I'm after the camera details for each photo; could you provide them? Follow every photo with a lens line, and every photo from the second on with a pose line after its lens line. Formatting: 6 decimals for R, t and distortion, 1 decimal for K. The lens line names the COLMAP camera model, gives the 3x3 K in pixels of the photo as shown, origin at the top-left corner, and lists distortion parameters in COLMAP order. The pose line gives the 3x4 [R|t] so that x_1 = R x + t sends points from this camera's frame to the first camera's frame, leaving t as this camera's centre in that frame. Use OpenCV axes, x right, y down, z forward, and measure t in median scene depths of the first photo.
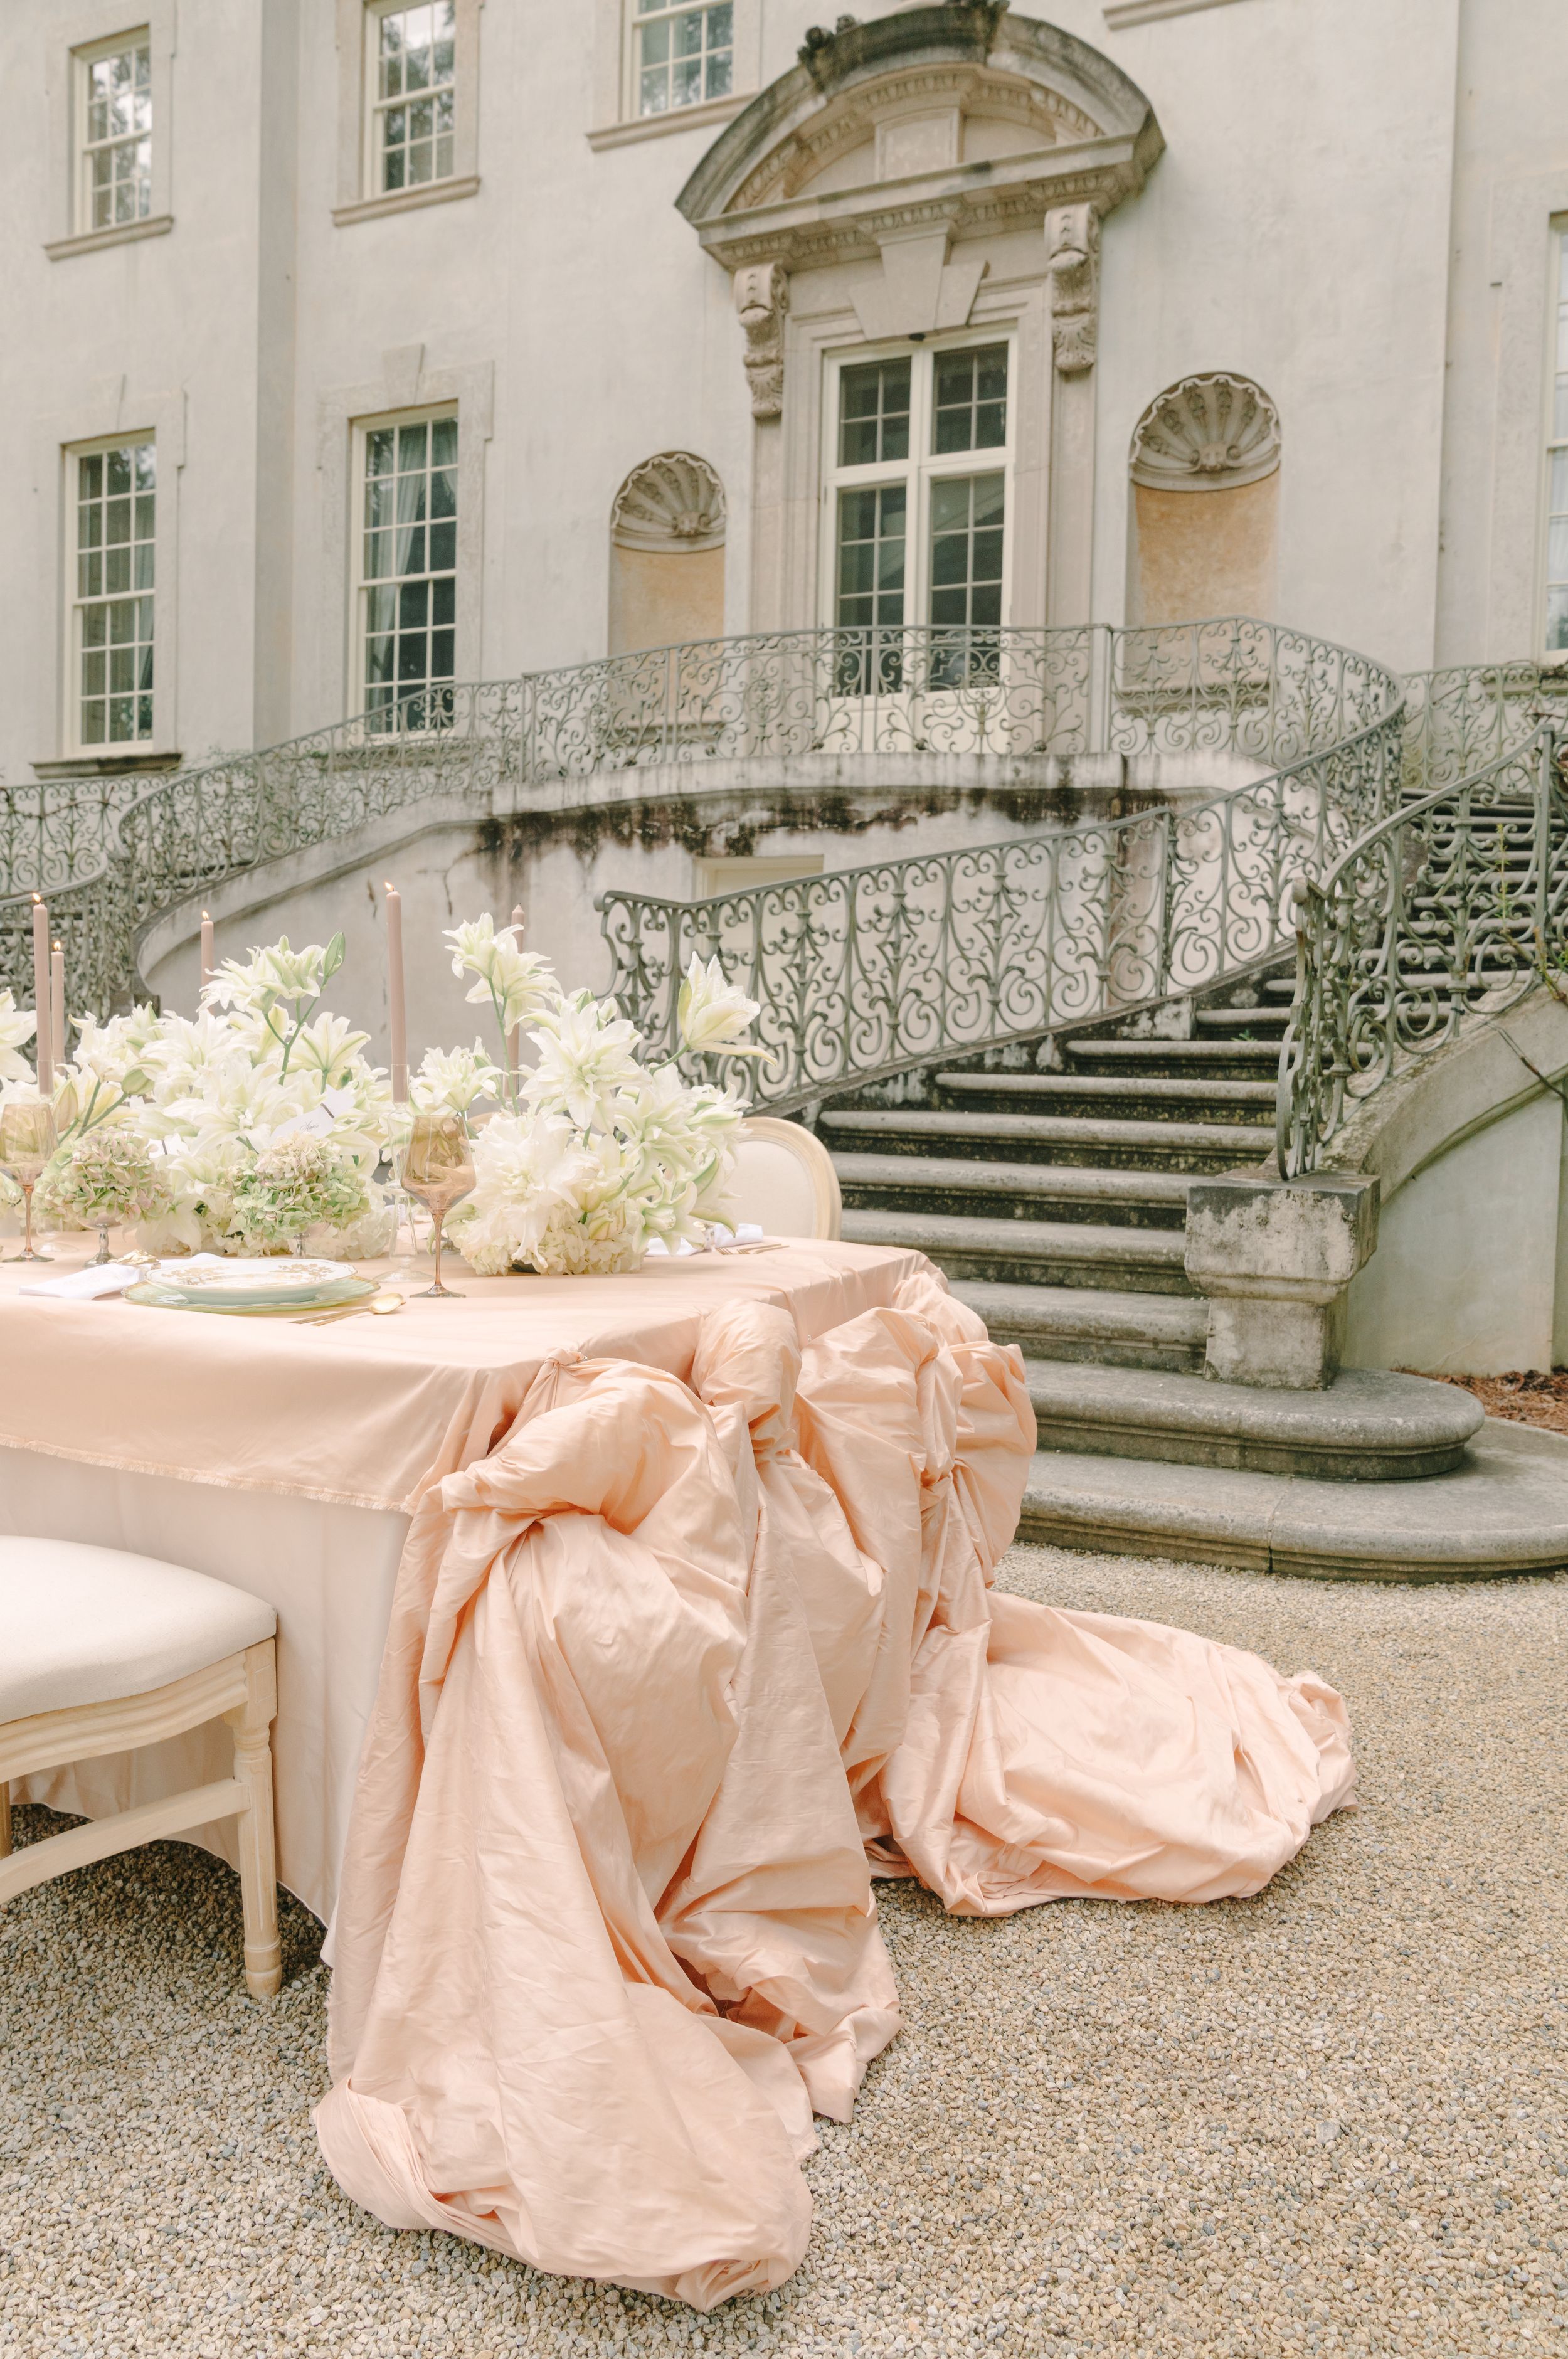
lens RADIAL K [[1720.8, 0, 782.8], [0, 1720.8, 1140.7], [0, 0, 1]] dist [-0.005520, -0.004252]
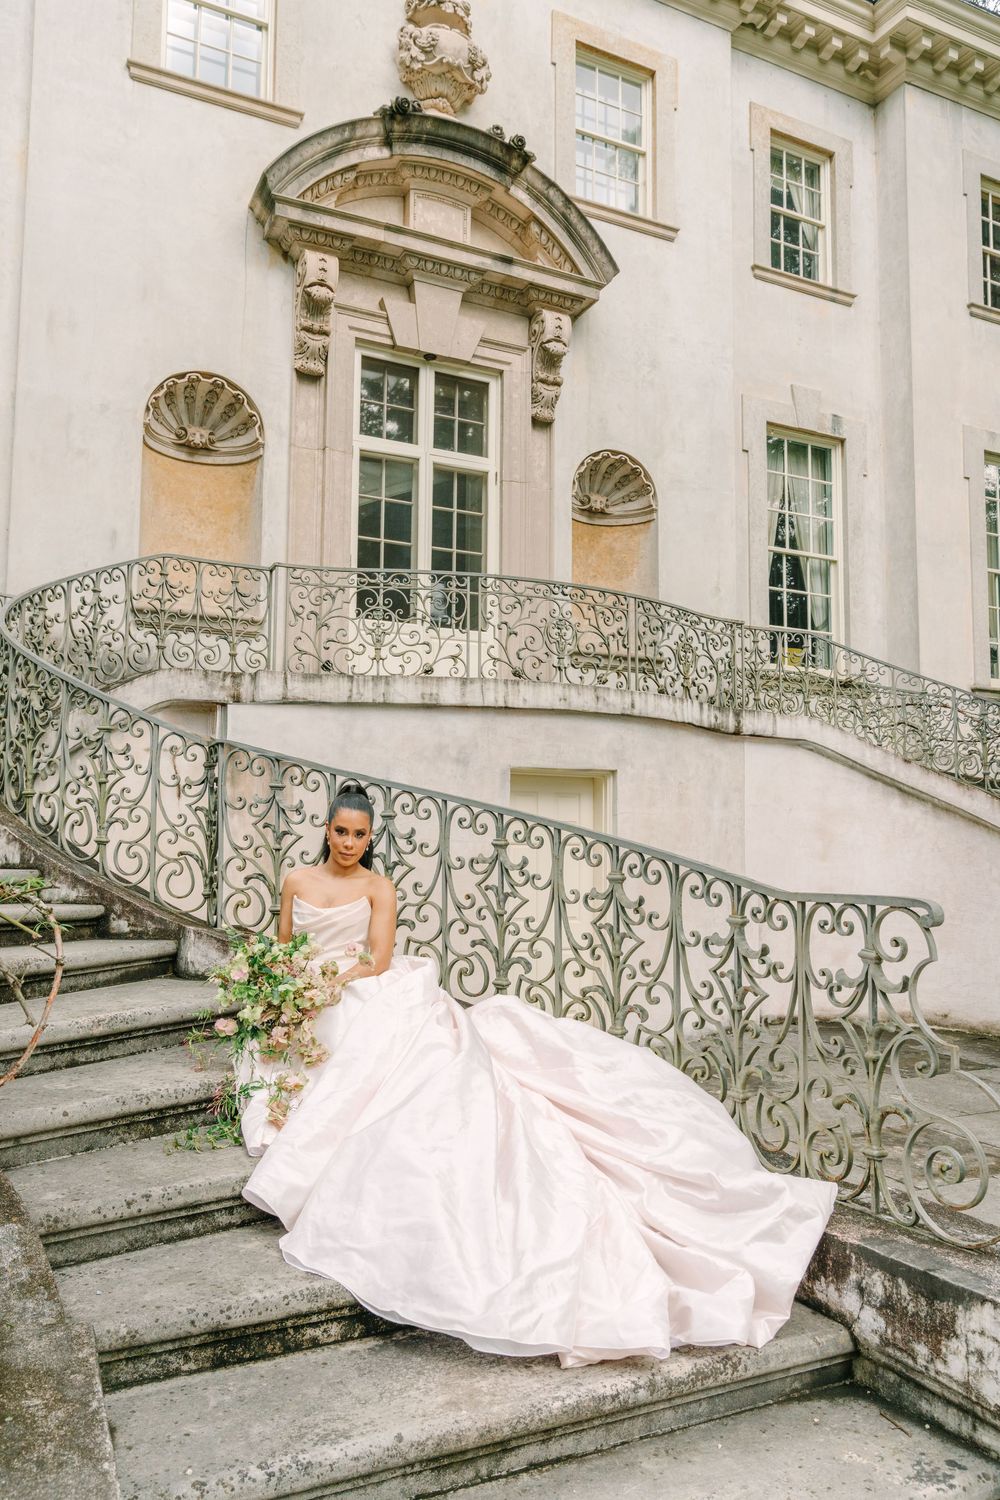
lens RADIAL K [[1131.2, 0, 499.3], [0, 1131.2, 786.2], [0, 0, 1]] dist [-0.105190, 0.119455]
pose [[0.625497, 0.035933, 0.779399, -0.529679], [0.050475, 0.994983, -0.086380, -0.076212], [-0.778592, 0.093371, 0.620545, 0.478798]]
